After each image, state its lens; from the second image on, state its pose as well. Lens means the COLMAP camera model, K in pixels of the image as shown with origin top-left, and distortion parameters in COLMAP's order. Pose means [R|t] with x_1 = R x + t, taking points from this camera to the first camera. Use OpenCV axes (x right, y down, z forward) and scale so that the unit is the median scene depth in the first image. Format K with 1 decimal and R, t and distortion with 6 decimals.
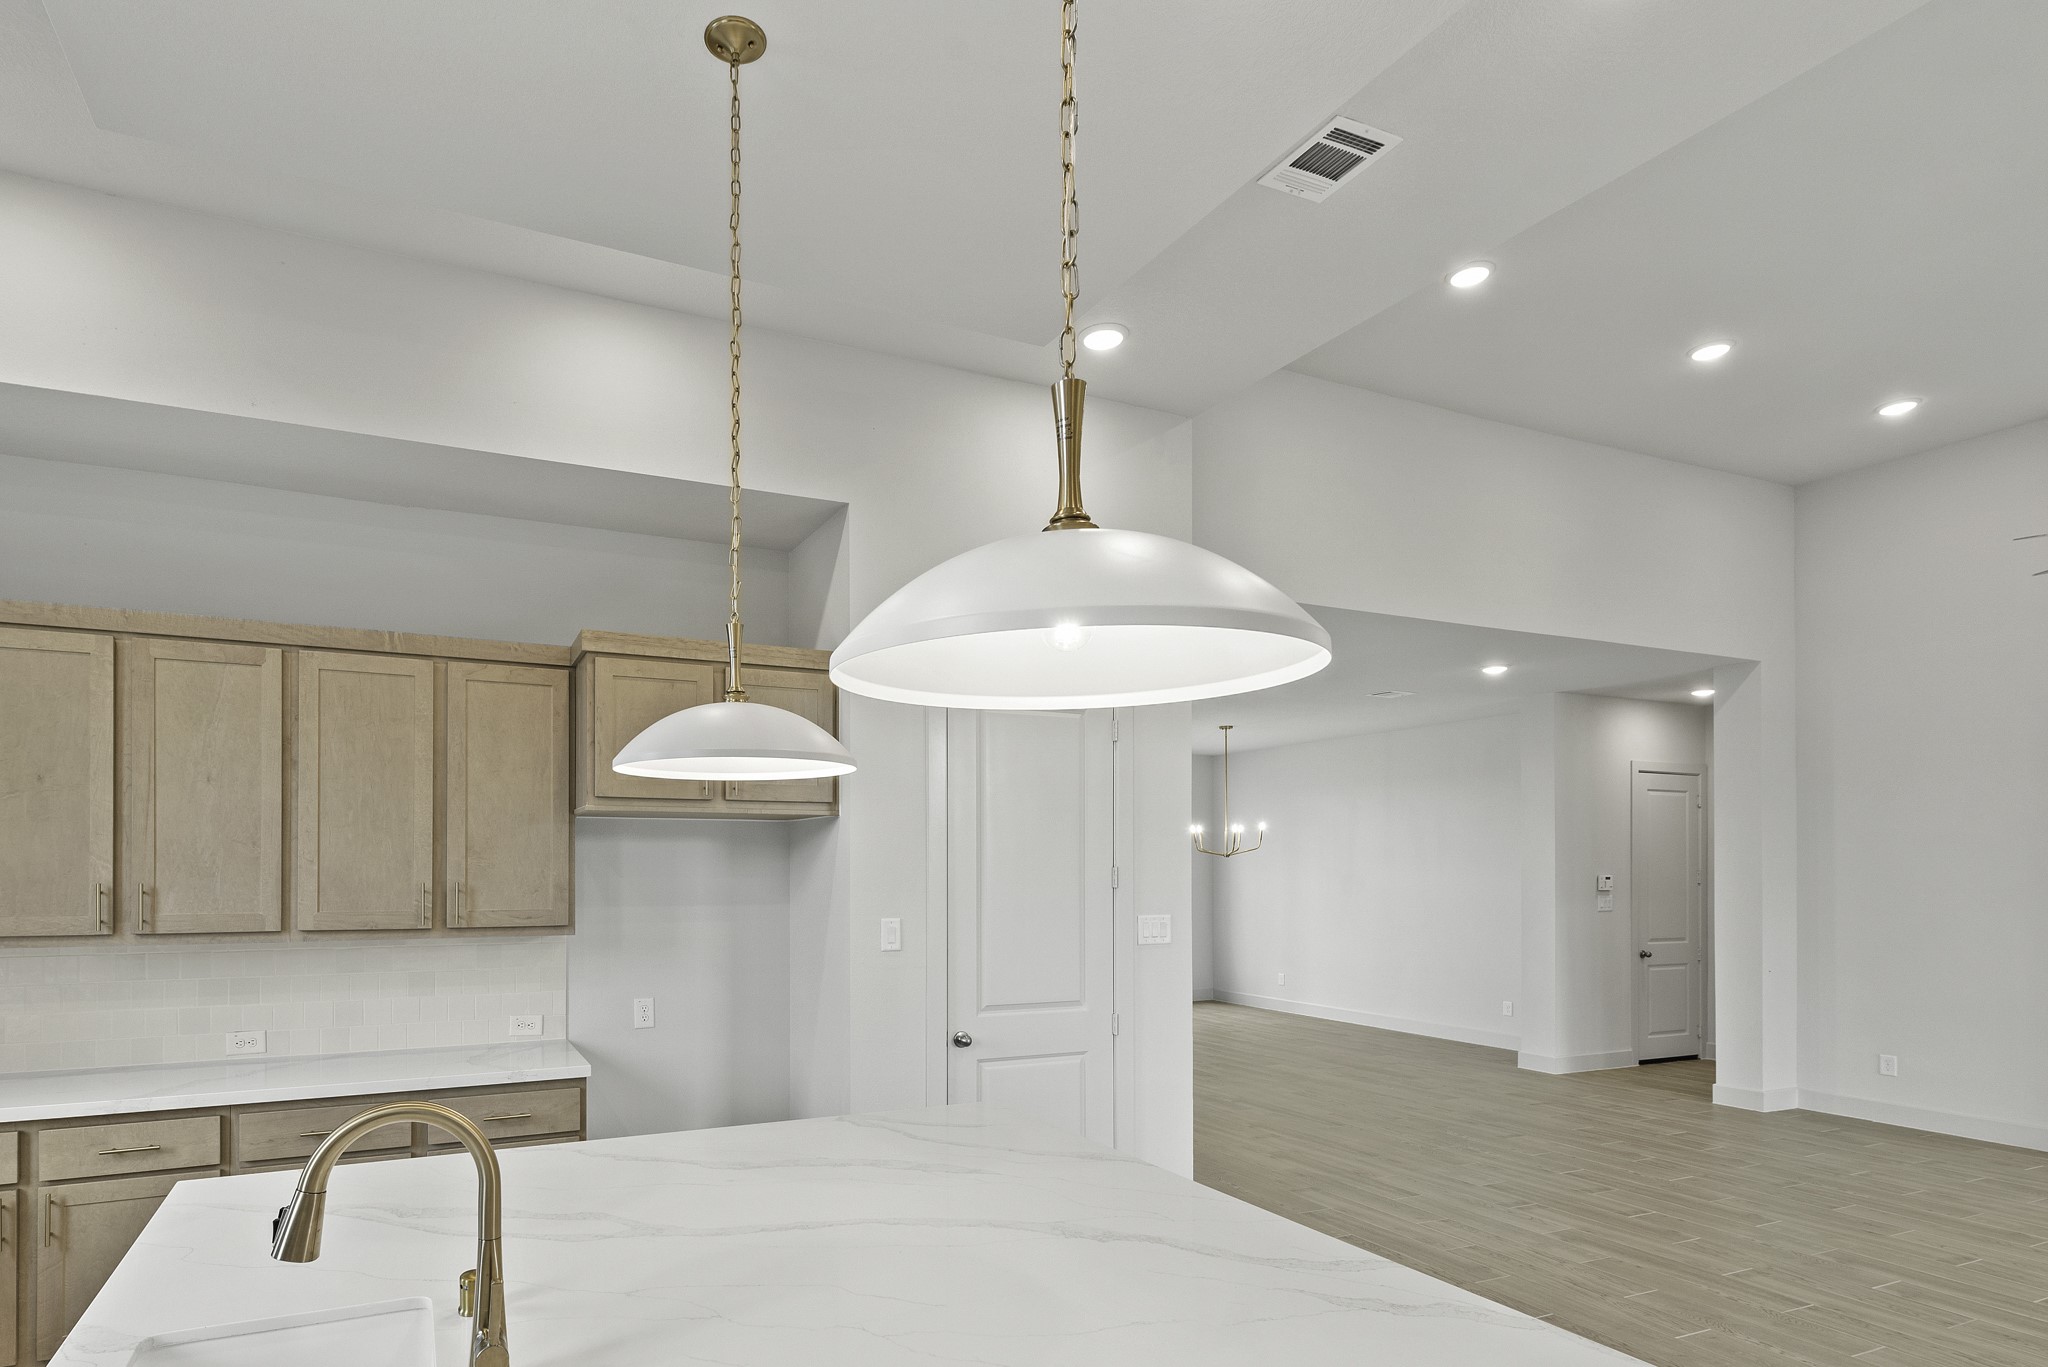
lens RADIAL K [[901.0, 0, 1022.2], [0, 901.0, 806.1], [0, 0, 1]] dist [0.016538, -0.006363]
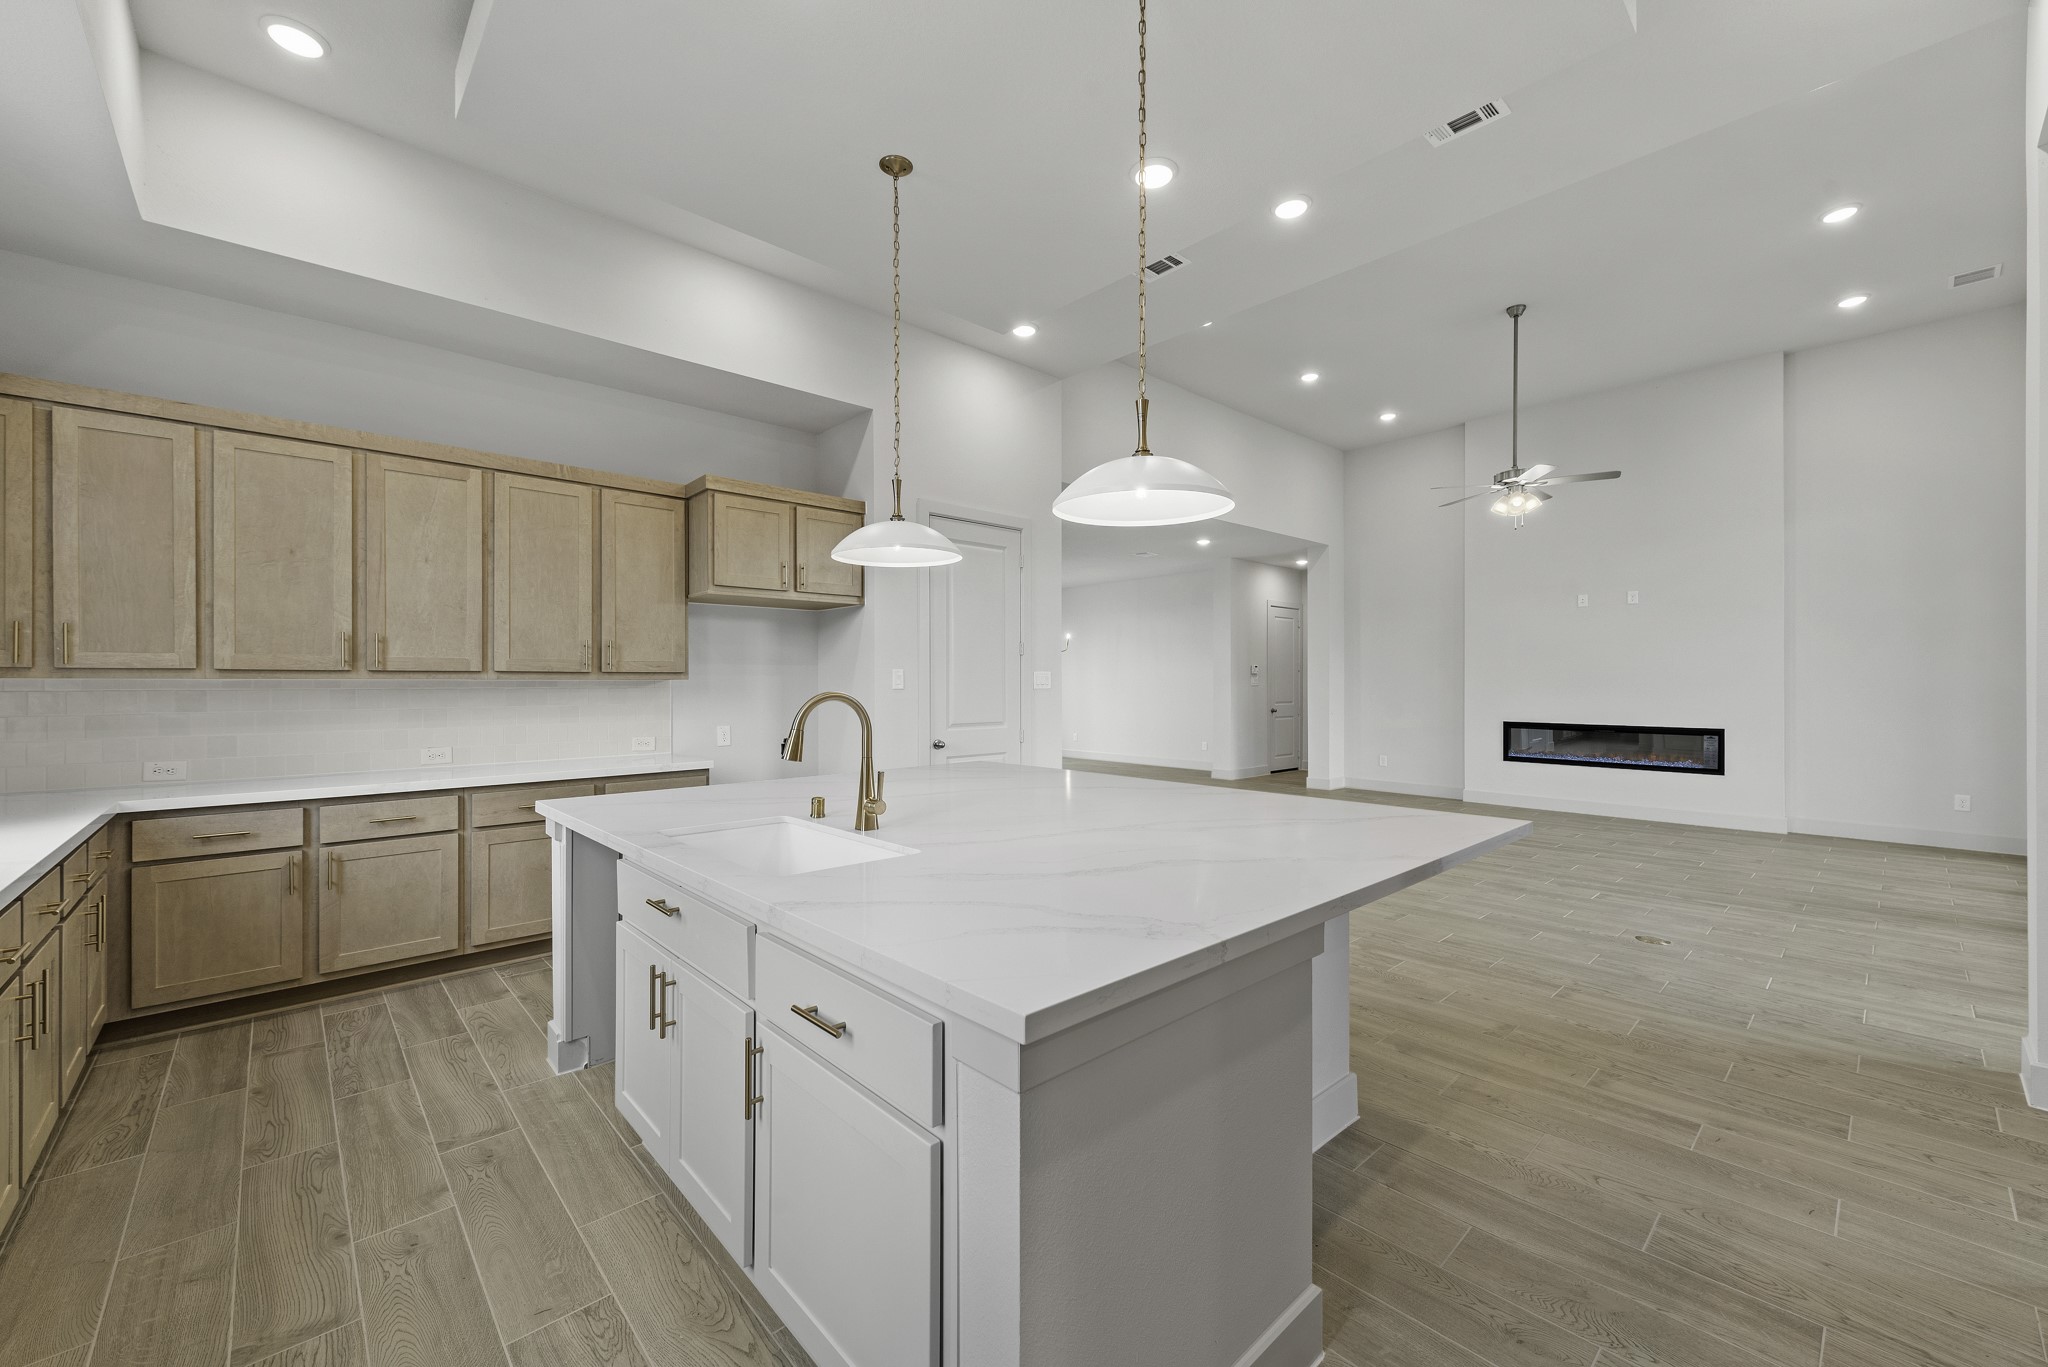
lens RADIAL K [[803.1, 0, 1028.7], [0, 803.1, 672.8], [0, 0, 1]] dist [0.013653, -0.003989]
pose [[0.940391, 0.000077, 0.340096, -0.439425], [-0.000767, 0.999998, 0.001894, 0.135465], [-0.340096, -0.002042, 0.940389, -0.457709]]
